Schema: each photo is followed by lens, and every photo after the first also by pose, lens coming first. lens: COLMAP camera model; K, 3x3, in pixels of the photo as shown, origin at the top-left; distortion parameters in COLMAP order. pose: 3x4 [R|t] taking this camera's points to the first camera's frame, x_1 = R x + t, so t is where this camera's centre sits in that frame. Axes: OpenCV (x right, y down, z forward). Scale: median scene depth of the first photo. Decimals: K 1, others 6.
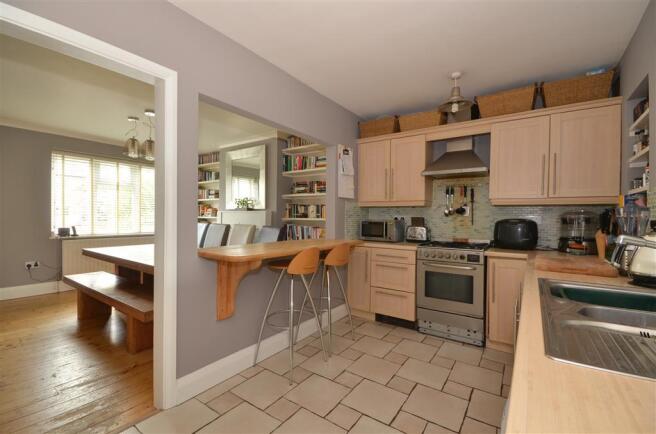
lens RADIAL K [[283.6, 0, 331.4], [0, 283.6, 219.0], [0, 0, 1]] dist [-0.019909, -0.001317]
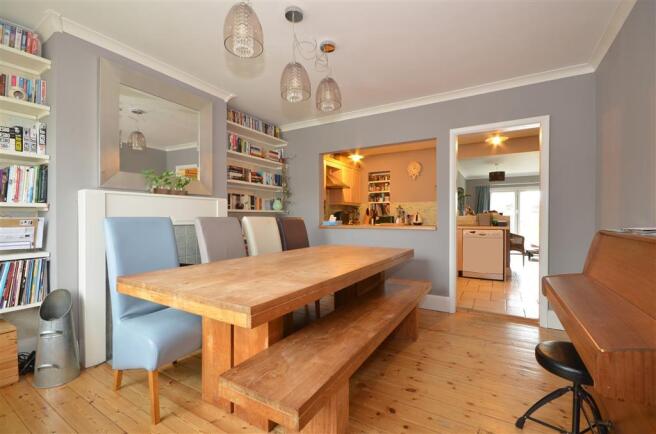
lens RADIAL K [[283.6, 0, 329.3], [0, 283.6, 218.1], [0, 0, 1]] dist [-0.019909, -0.001317]
pose [[-0.080508, -0.017795, 0.996595, -1.361536], [0.003912, 0.999827, 0.018169, 0.009991], [-0.996746, 0.005361, -0.080425, 1.127723]]
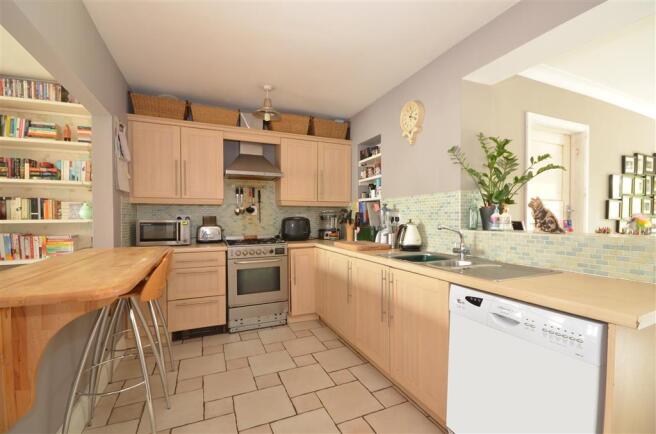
lens RADIAL K [[283.6, 0, 330.5], [0, 283.6, 218.8], [0, 0, 1]] dist [-0.019909, -0.001317]
pose [[0.508273, -0.018447, 0.860999, -0.326756], [0.013916, 0.999816, 0.013206, -0.005273], [-0.861084, 0.005270, 0.508436, 0.184503]]
